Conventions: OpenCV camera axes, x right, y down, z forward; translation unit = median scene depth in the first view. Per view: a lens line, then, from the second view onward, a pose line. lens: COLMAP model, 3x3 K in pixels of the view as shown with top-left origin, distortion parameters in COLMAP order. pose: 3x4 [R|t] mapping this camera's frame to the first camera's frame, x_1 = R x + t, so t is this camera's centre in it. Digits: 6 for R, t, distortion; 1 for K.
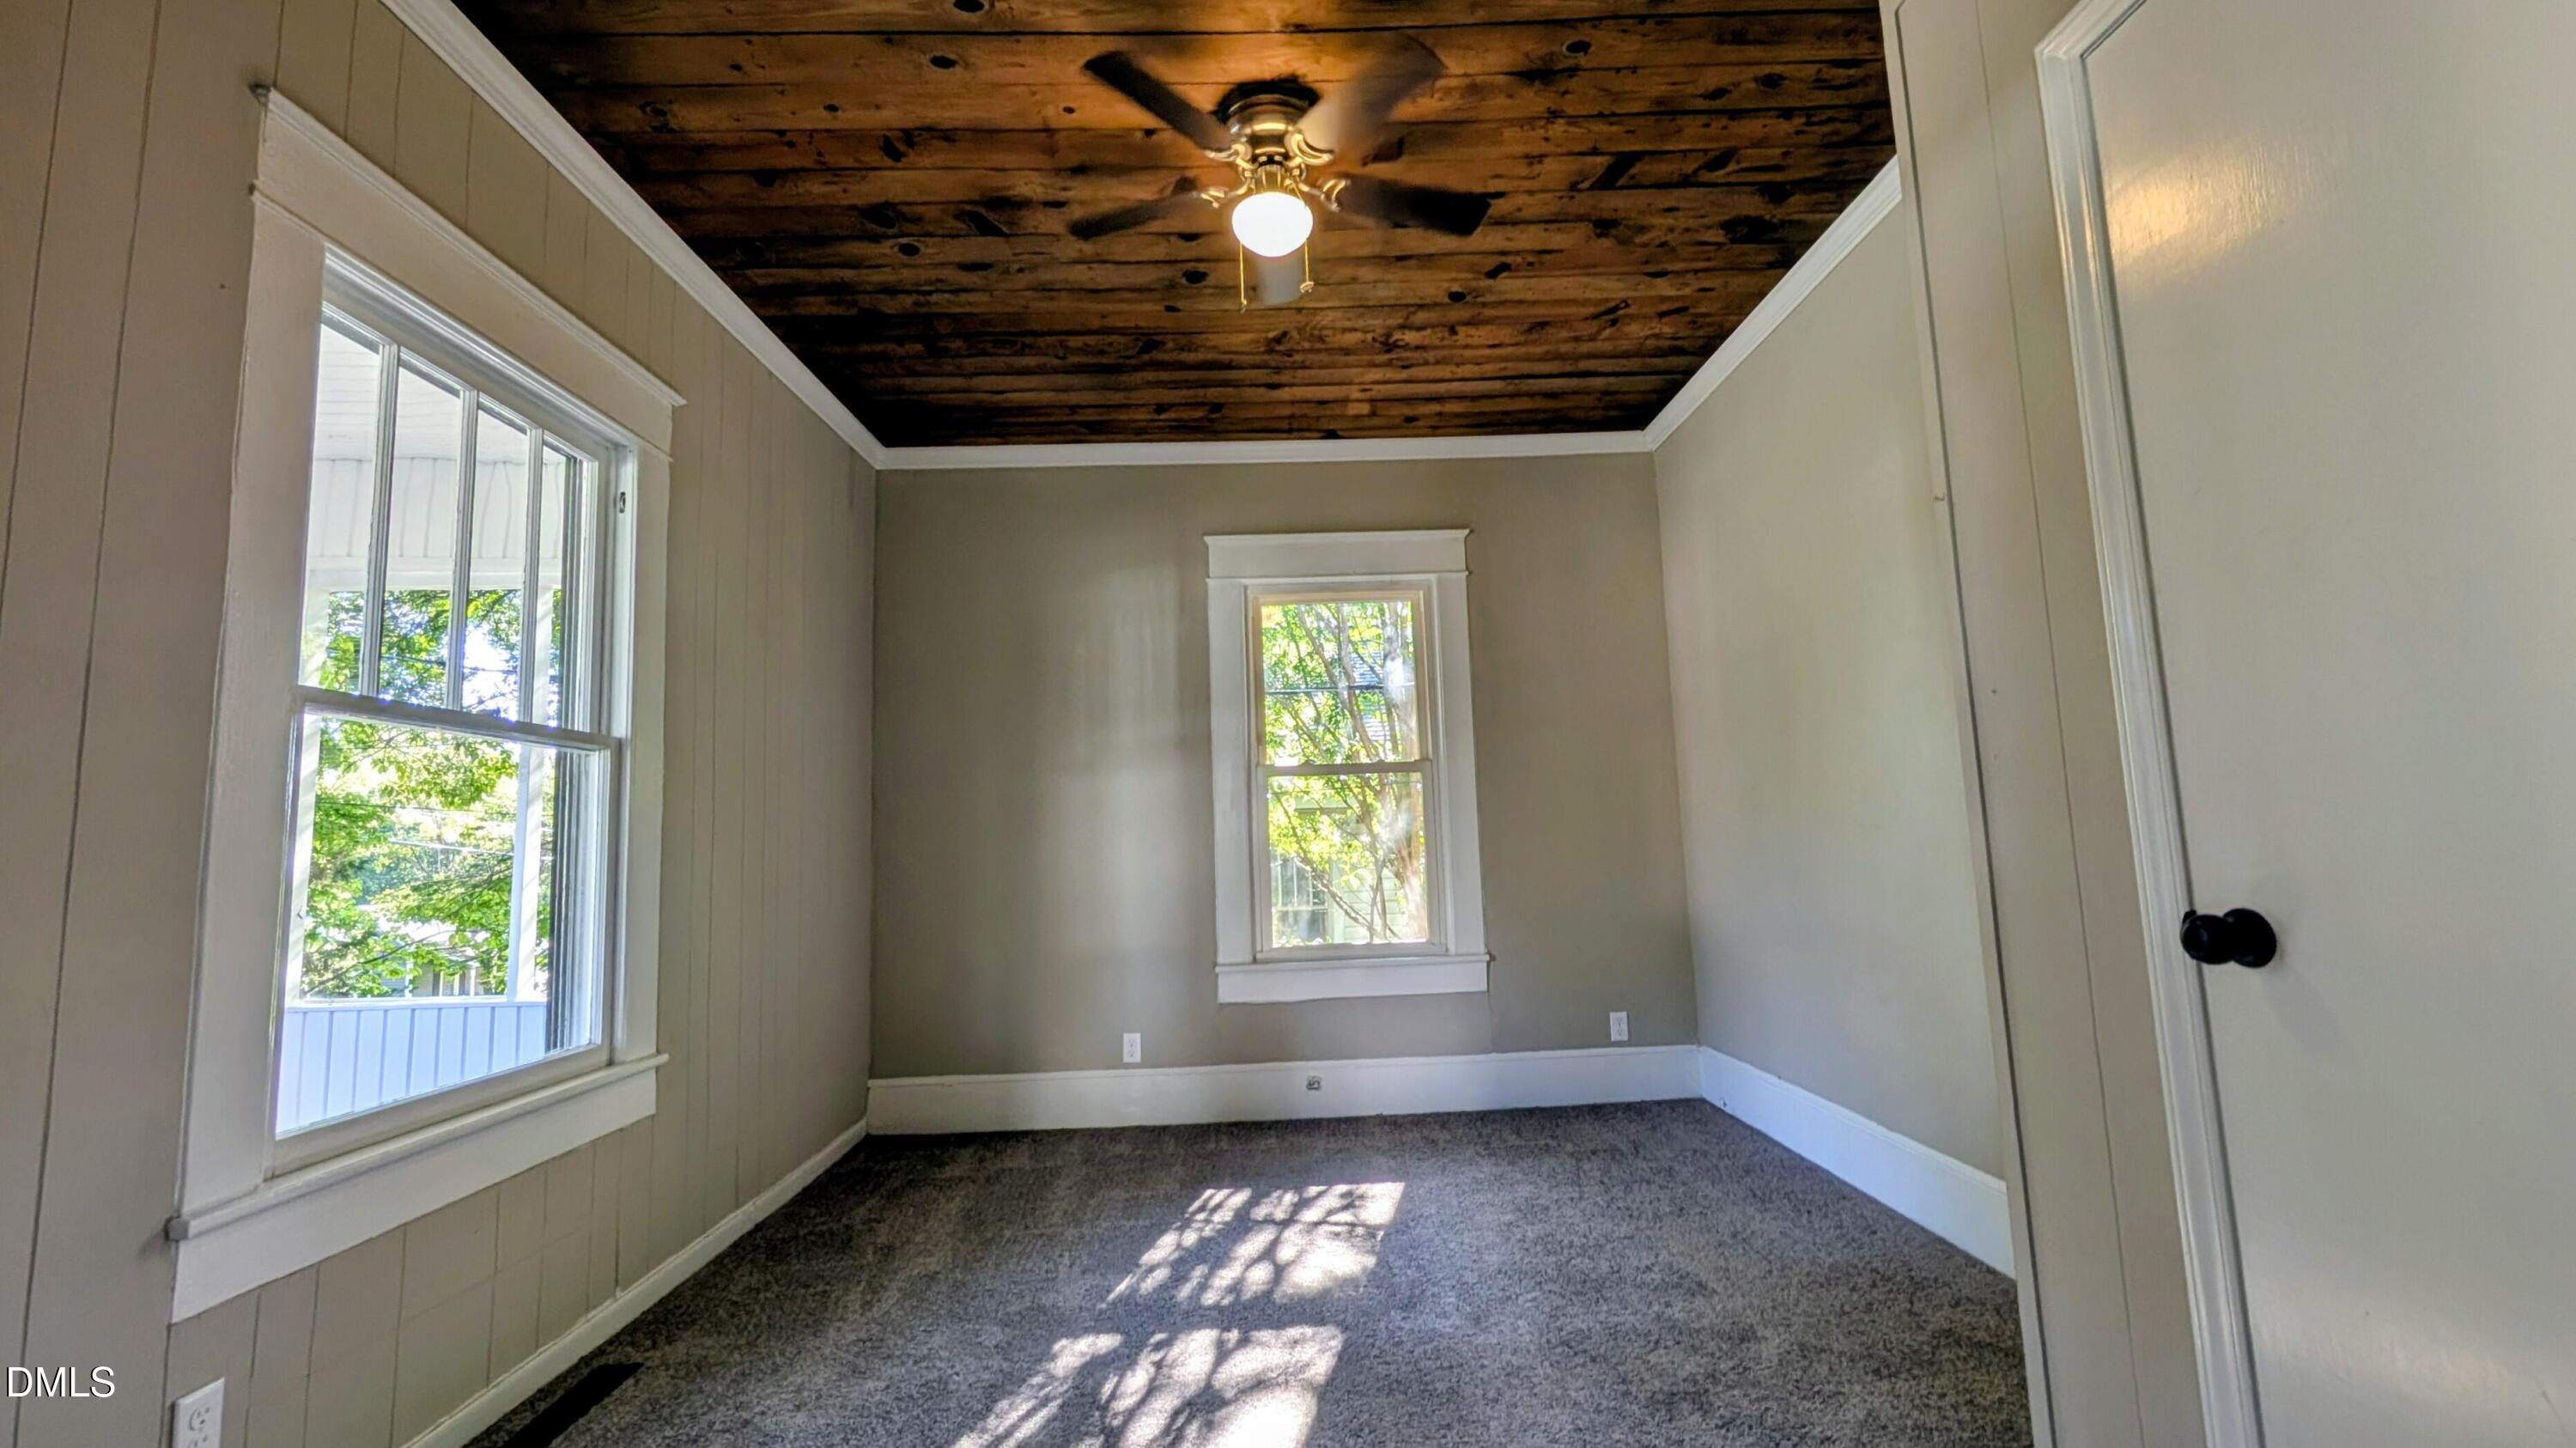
lens RADIAL K [[1024.8, 0, 1295.2], [0, 1024.8, 720.1], [0, 0, 1]] dist [-0.000947, -0.000079]
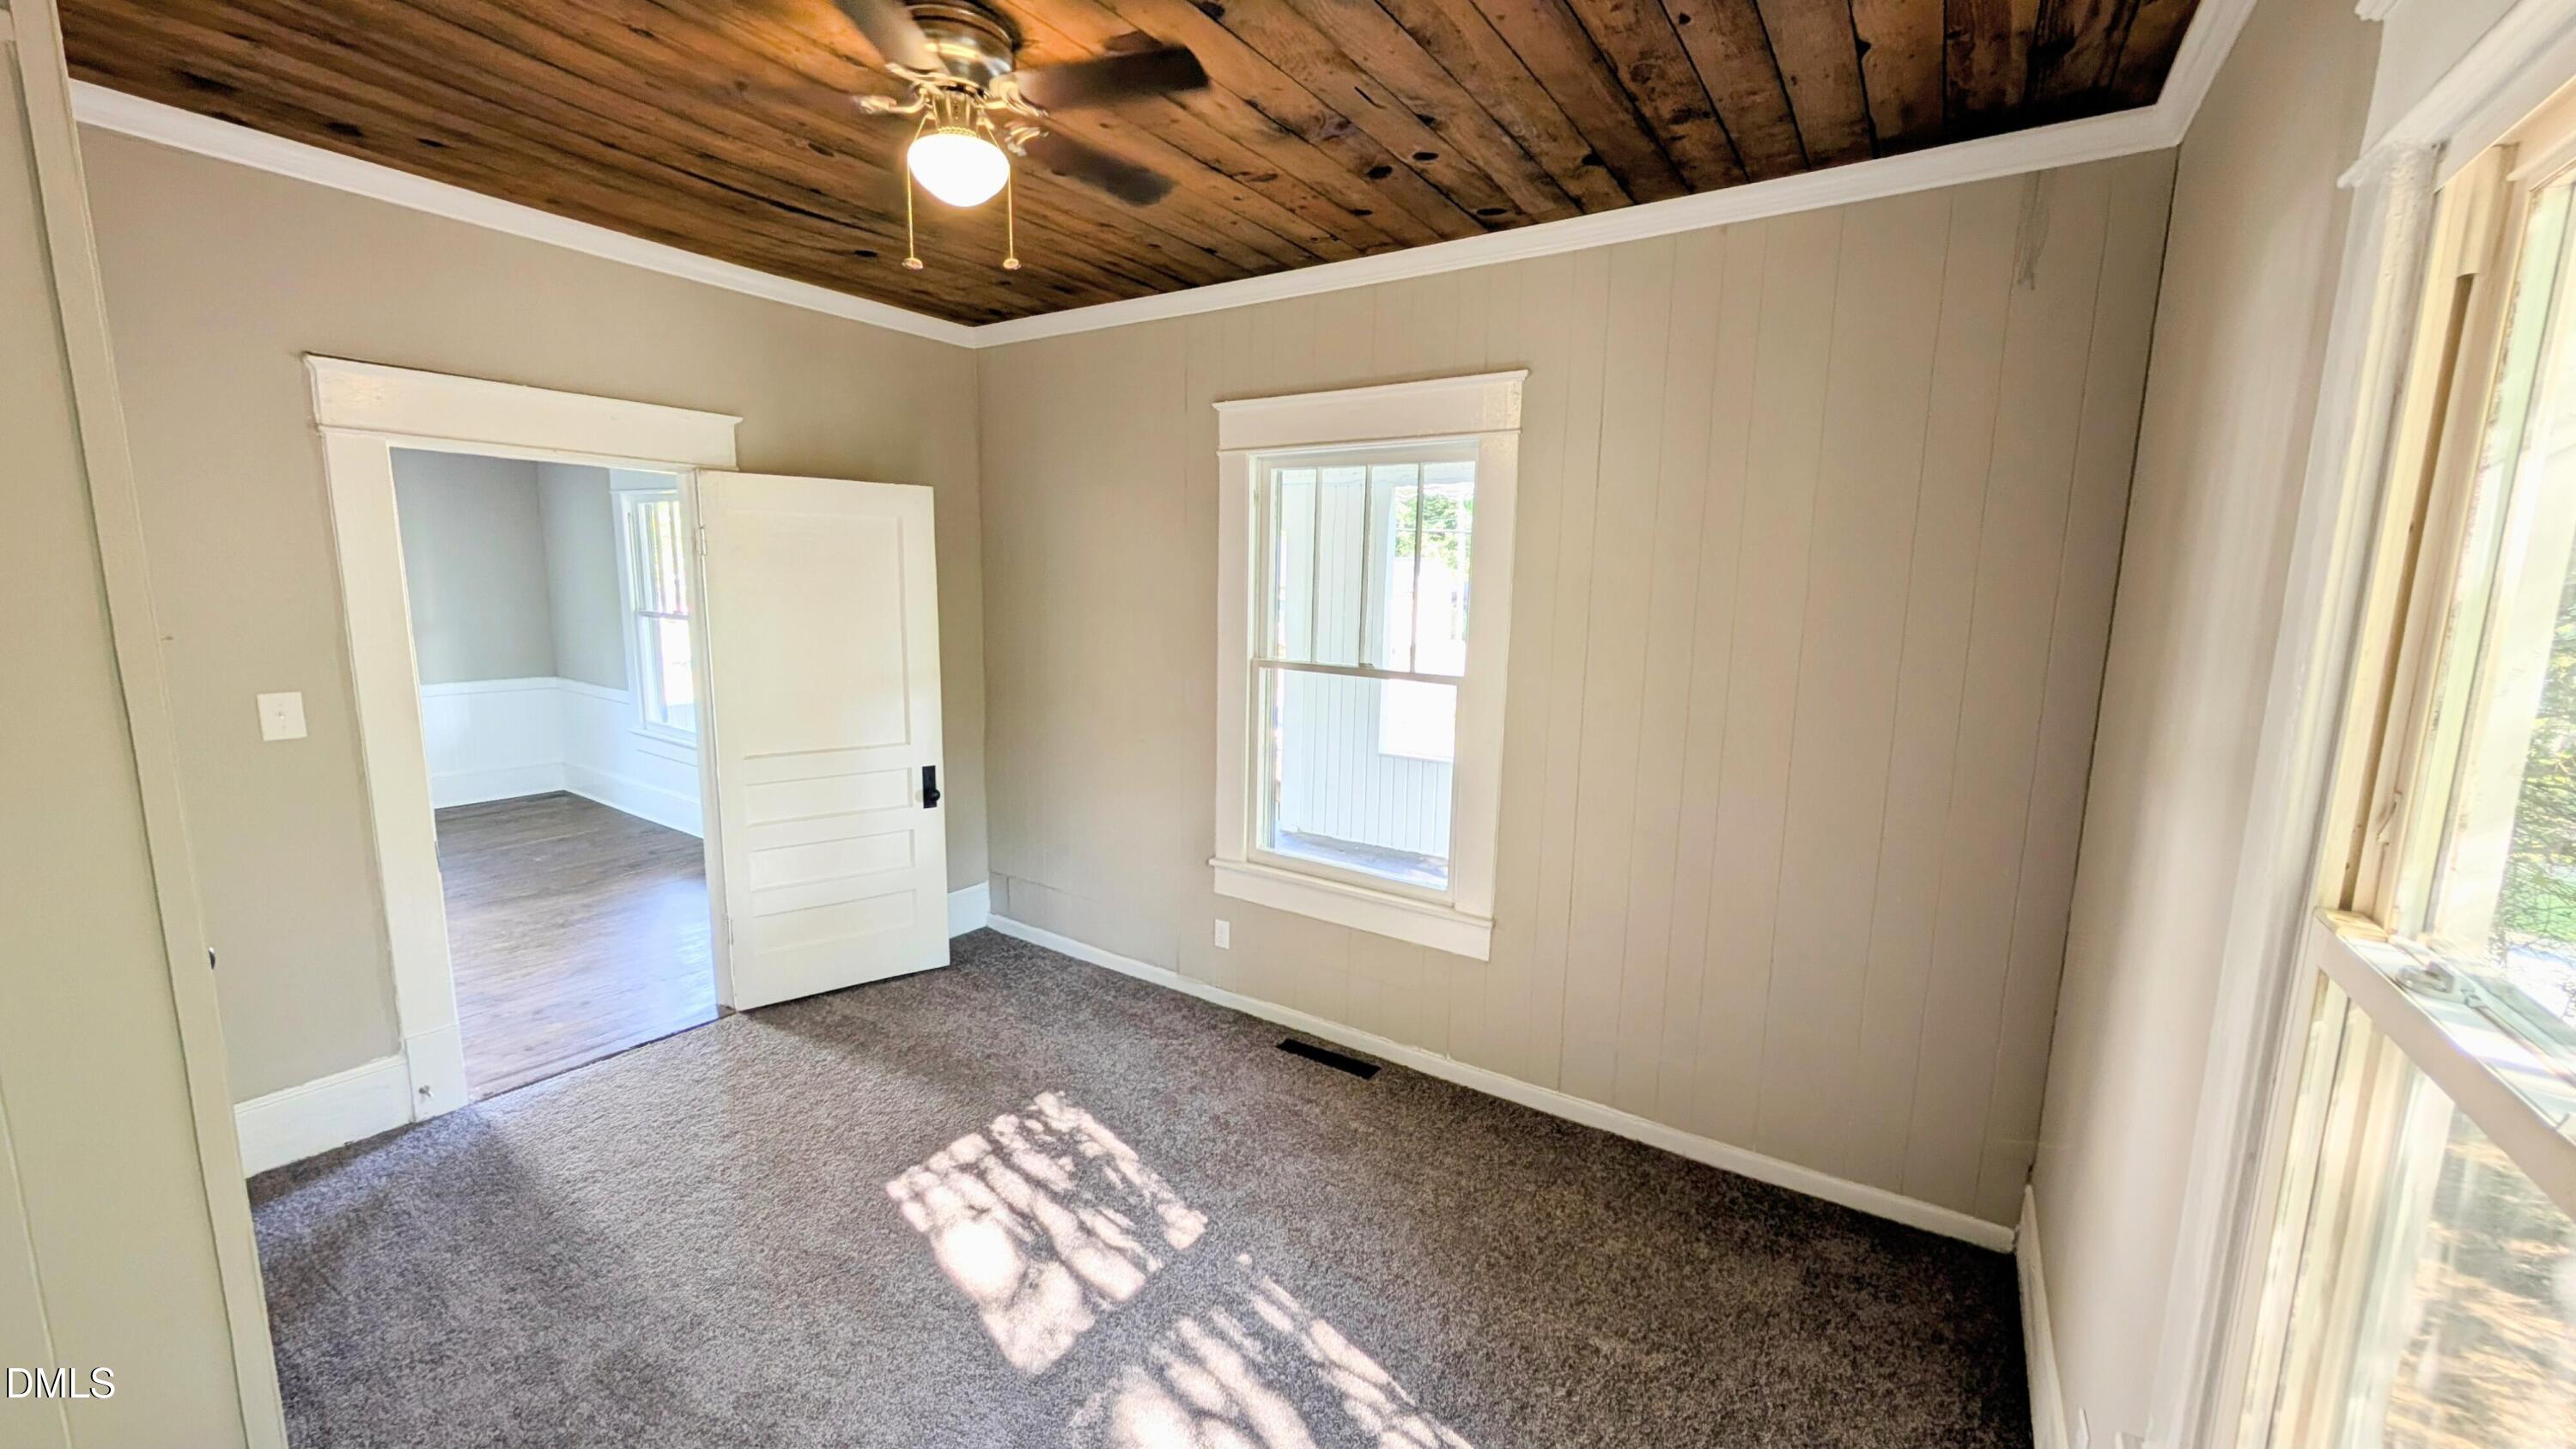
lens RADIAL K [[971.0, 0, 1295.4], [0, 971.0, 721.4], [0, 0, 1]] dist [0.000782, 0.000212]
pose [[-0.571807, 0.150702, -0.806428, 0.486132], [0.099774, 0.988461, 0.113974, -0.091314], [0.814298, -0.015290, -0.580245, 1.535055]]
